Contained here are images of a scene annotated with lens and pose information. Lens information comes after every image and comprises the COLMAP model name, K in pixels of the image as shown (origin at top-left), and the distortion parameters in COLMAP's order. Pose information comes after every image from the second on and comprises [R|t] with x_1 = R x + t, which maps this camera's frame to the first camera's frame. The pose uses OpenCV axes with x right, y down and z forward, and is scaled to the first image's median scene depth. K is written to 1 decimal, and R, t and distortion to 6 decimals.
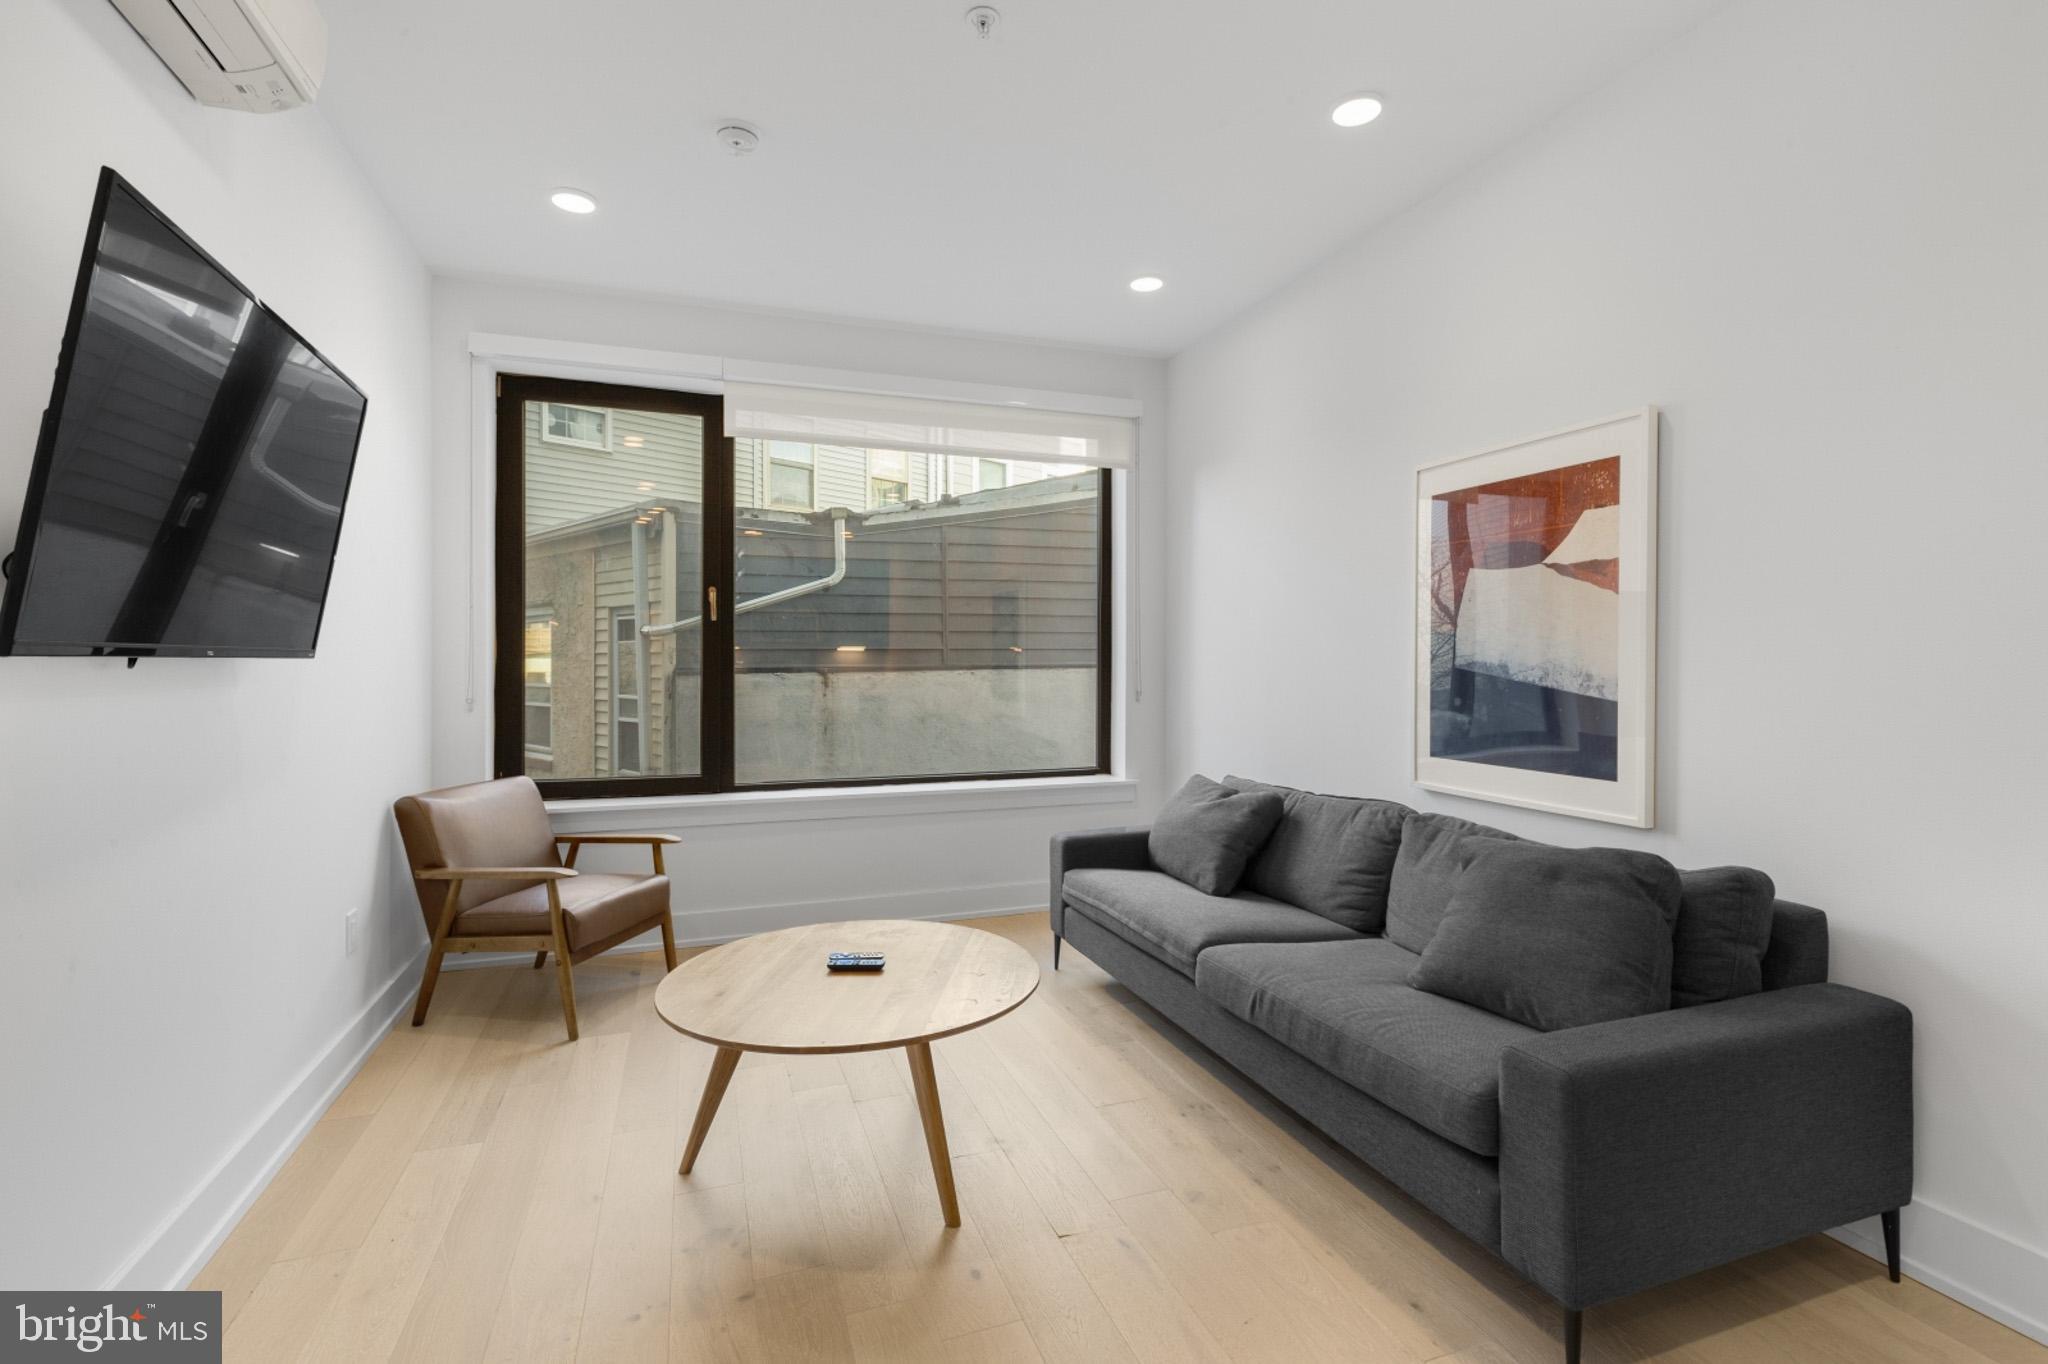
lens RADIAL K [[933.7, 0, 1017.3], [0, 933.7, 660.7], [0, 0, 1]] dist [0.003430, -0.000594]
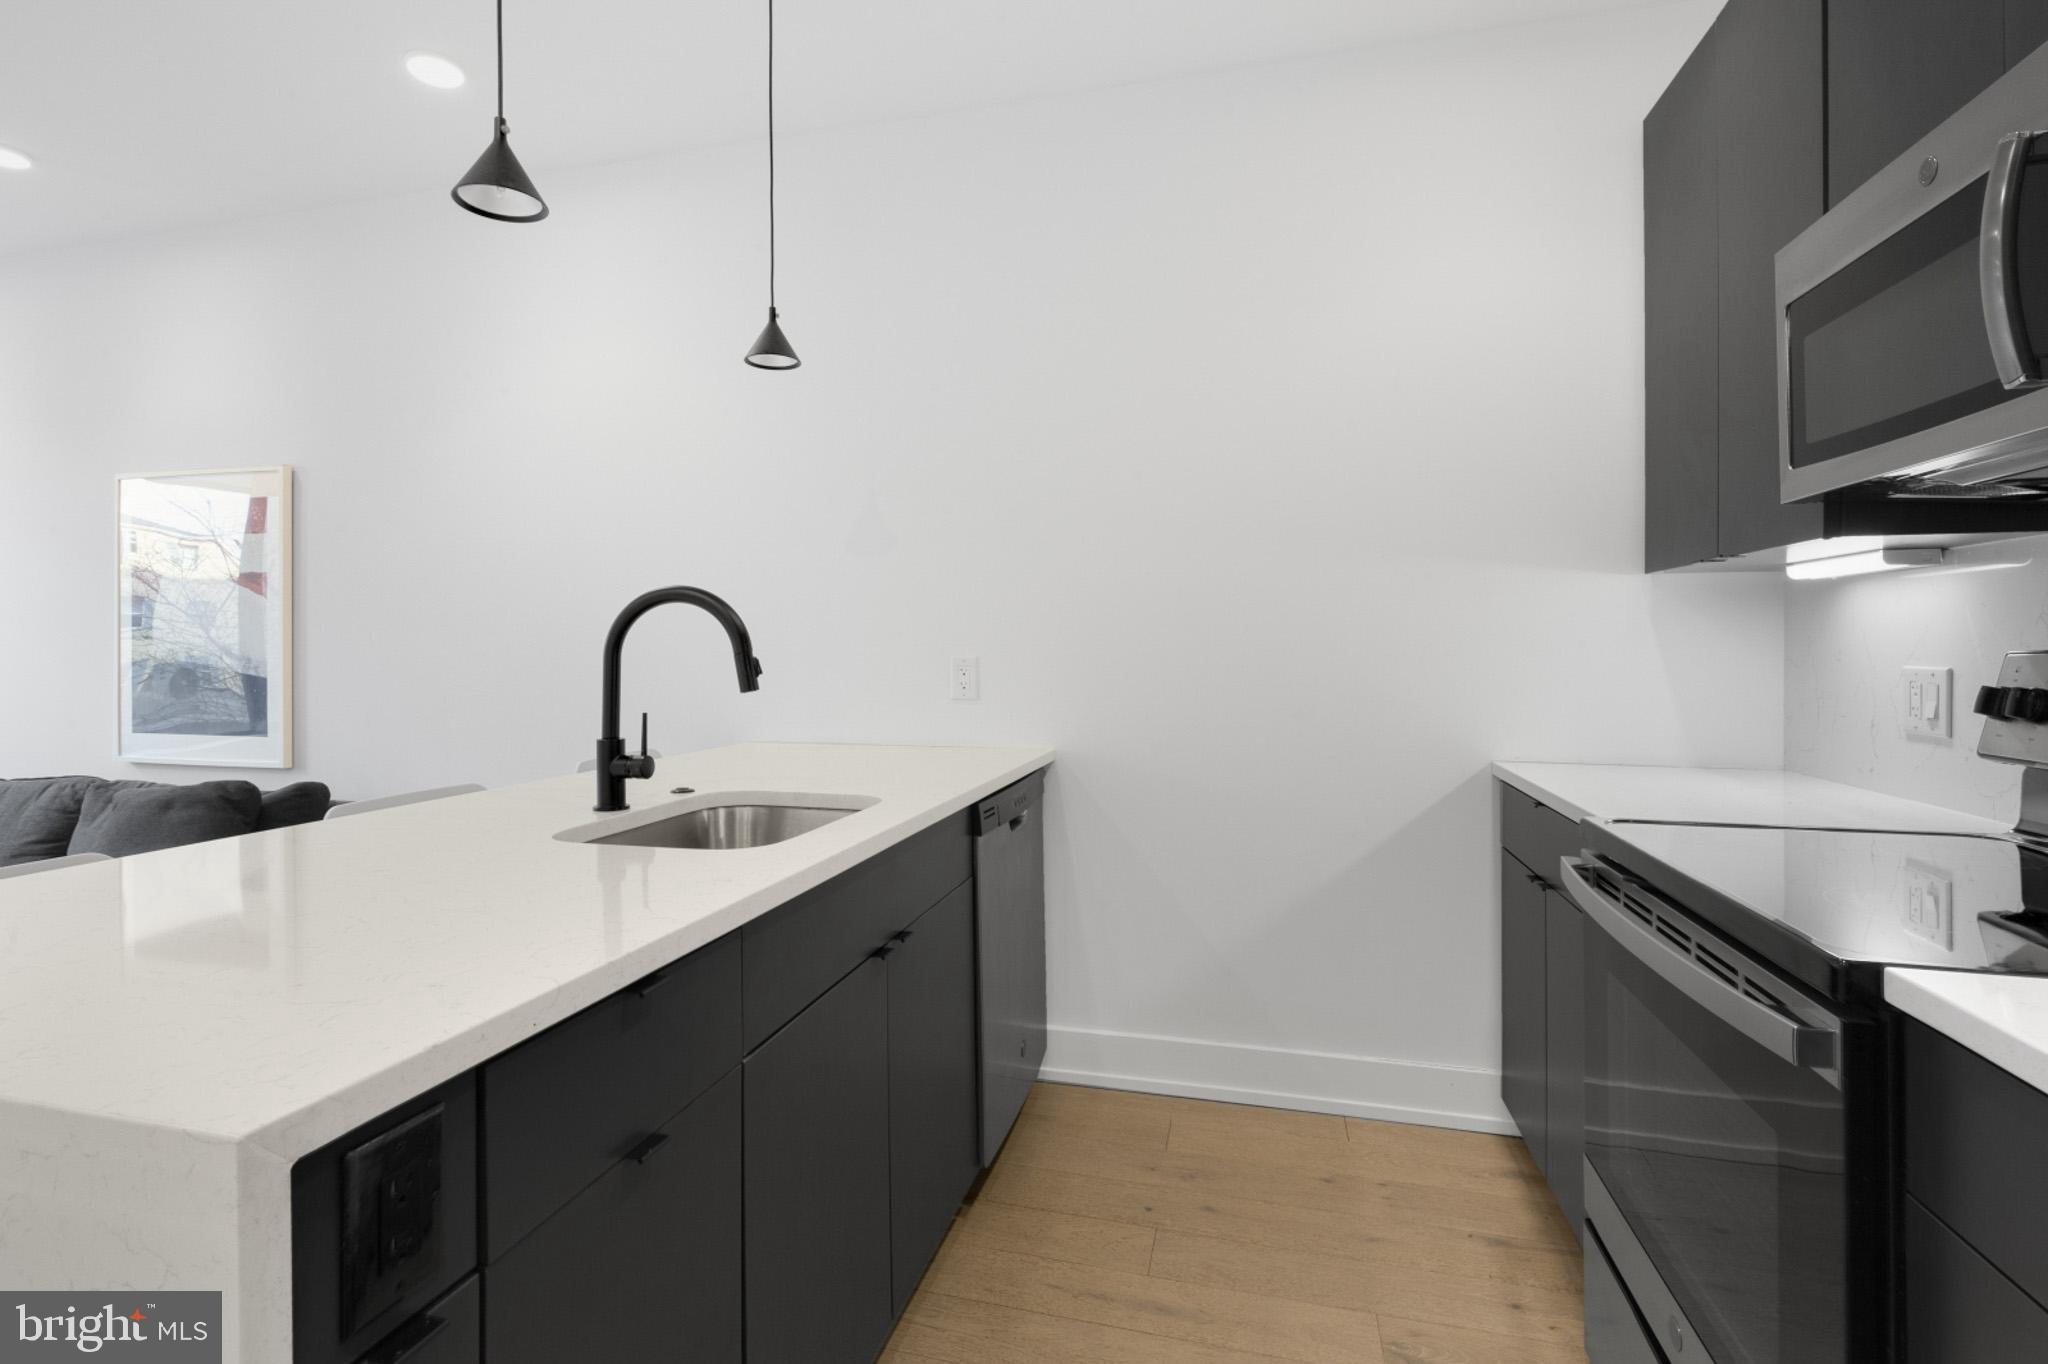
lens RADIAL K [[958.1, 0, 1015.4], [0, 958.1, 651.5], [0, 0, 1]] dist [-0.001608, -0.000405]
pose [[0.561519, -0.006140, 0.827441, 0.082745], [0.004982, 0.999979, 0.004040, 0.004127], [-0.827449, 0.001853, 0.561538, -0.549882]]
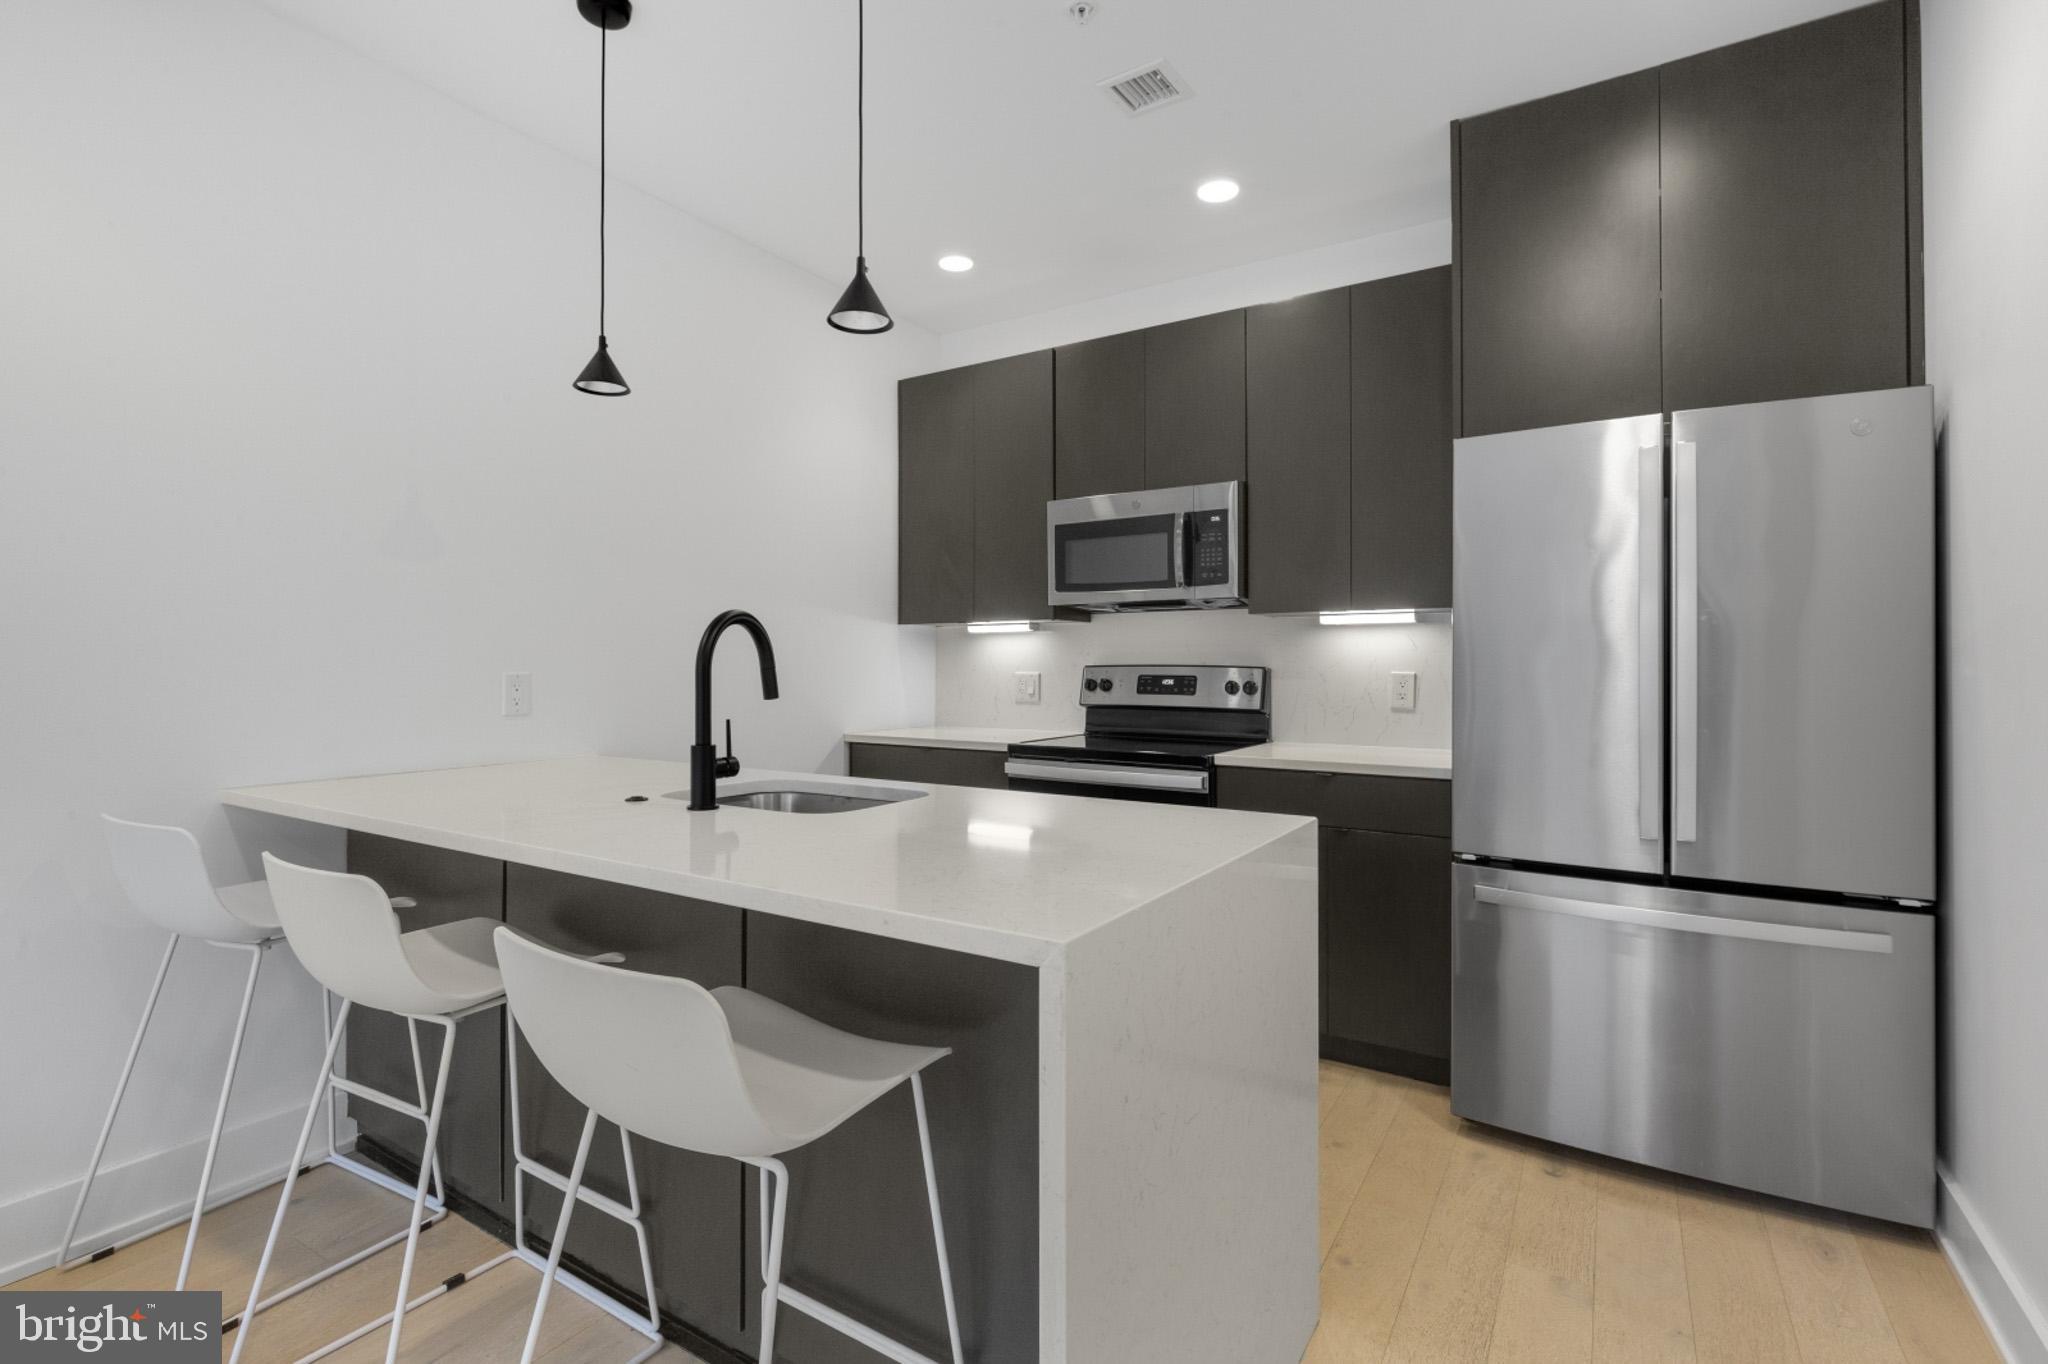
lens RADIAL K [[949.1, 0, 1007.5], [0, 949.1, 655.2], [0, 0, 1]] dist [0.000282, -0.000154]
pose [[-0.614599, 0.006587, 0.788812, -0.202098], [0.001358, 0.999972, -0.007291, 0.003079], [-0.788839, -0.003410, -0.614591, 0.201918]]
